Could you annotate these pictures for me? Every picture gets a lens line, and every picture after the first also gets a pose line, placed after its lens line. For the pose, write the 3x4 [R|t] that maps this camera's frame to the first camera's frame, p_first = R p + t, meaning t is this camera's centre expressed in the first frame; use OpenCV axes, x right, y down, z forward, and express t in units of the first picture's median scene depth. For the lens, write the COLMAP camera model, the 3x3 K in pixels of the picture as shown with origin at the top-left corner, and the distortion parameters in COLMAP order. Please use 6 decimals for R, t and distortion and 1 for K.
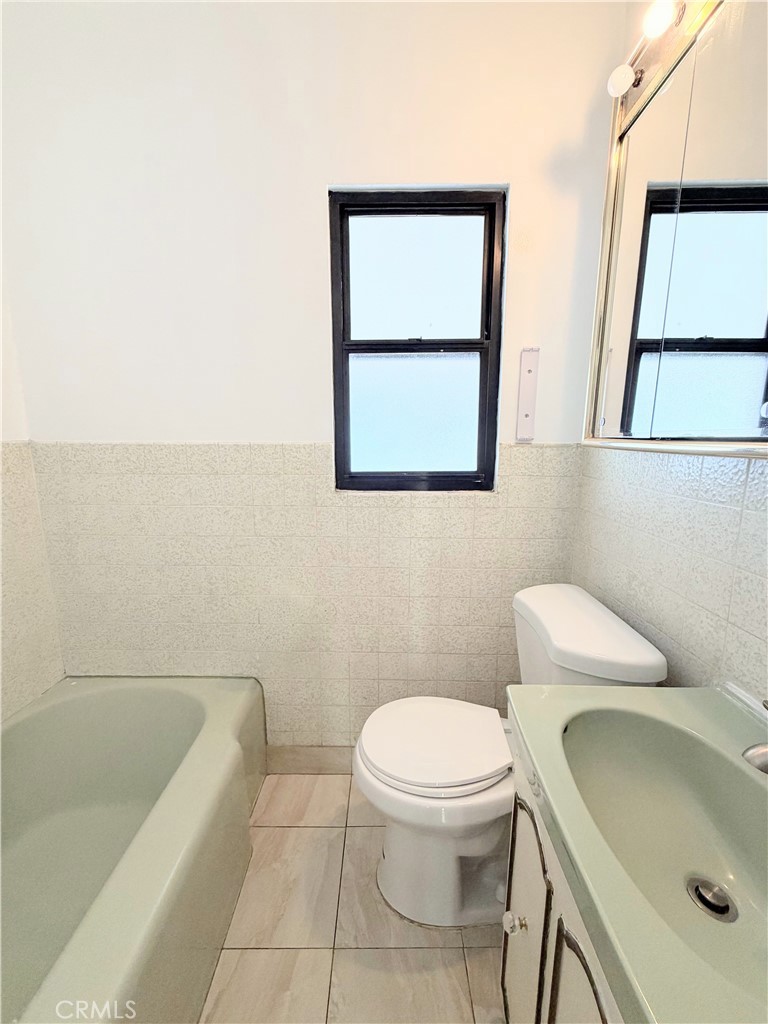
lens RADIAL K [[407.6, 0, 384.0], [0, 407.6, 512.0], [0, 0, 1]] dist [0.002097, 0.000131]
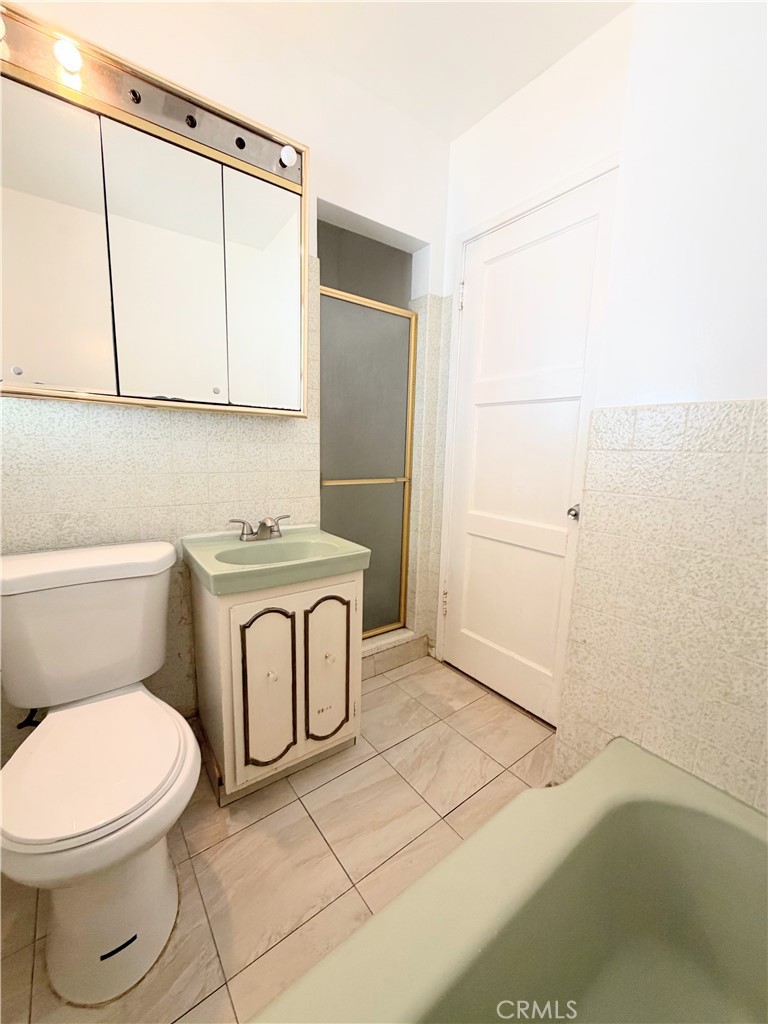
lens RADIAL K [[407.6, 0, 384.0], [0, 407.6, 512.0], [0, 0, 1]] dist [0.002097, 0.000131]
pose [[-0.607377, -0.147012, 0.780692, -0.884958], [0.111346, 0.957273, 0.266891, -0.064013], [-0.786572, 0.249030, -0.565057, 1.025826]]
